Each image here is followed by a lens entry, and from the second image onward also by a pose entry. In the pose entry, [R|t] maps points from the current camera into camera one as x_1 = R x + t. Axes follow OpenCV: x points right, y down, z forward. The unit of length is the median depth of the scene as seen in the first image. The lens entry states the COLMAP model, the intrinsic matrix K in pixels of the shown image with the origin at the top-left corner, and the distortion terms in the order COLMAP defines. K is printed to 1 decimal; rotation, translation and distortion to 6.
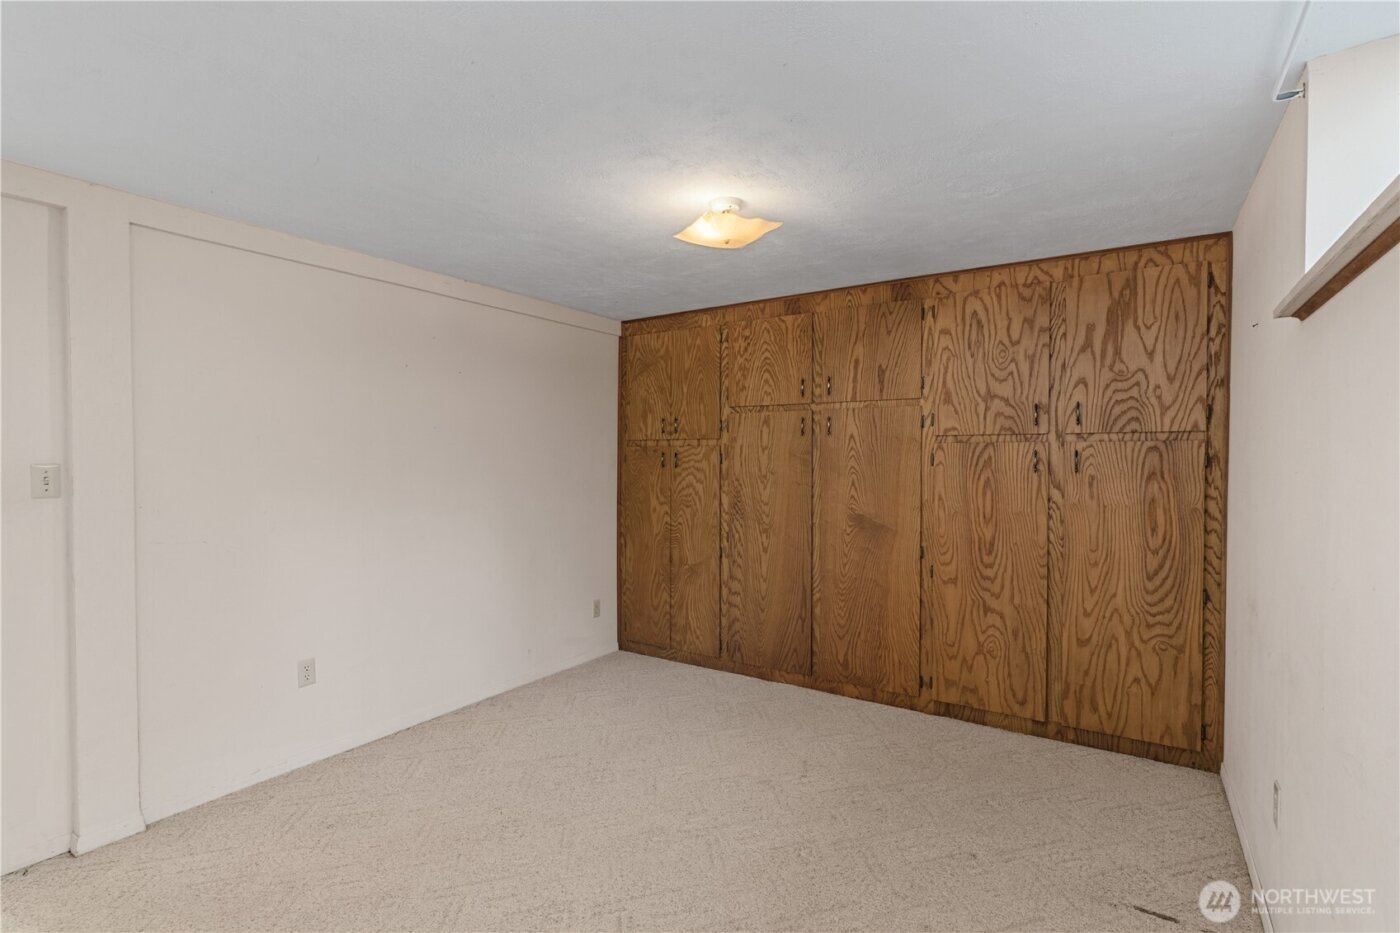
lens RADIAL K [[662.9, 0, 698.9], [0, 662.9, 461.8], [0, 0, 1]] dist [-0.004165, 0.003000]
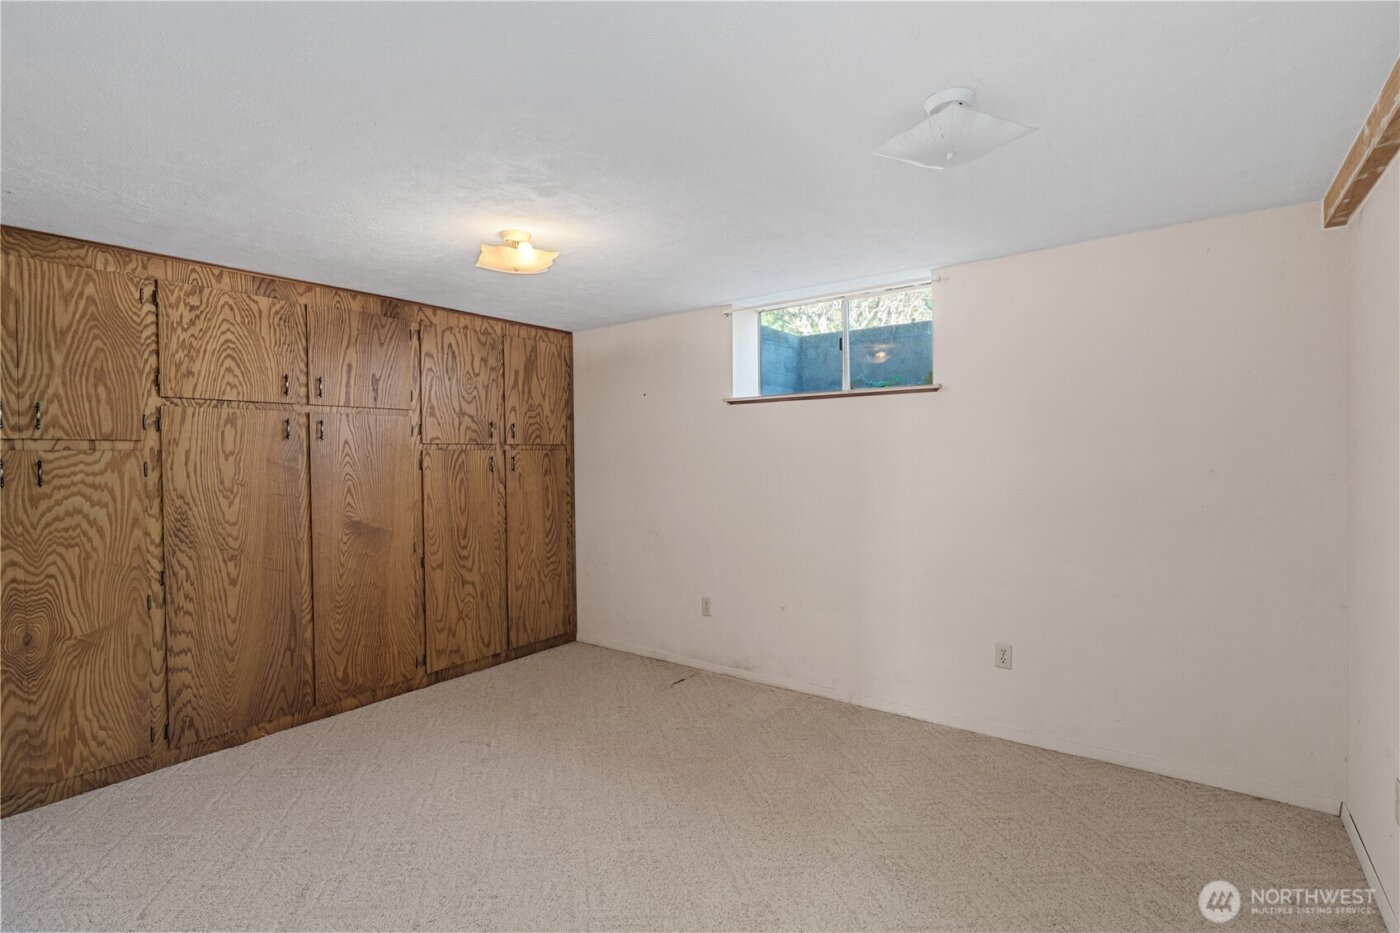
lens RADIAL K [[662.9, 0, 697.6], [0, 662.9, 463.4], [0, 0, 1]] dist [-0.004165, 0.003000]
pose [[0.060464, -0.009408, 0.998126, -0.722930], [0.022893, 0.999706, 0.008037, -0.003134], [-0.997908, 0.022364, 0.060661, 0.432381]]
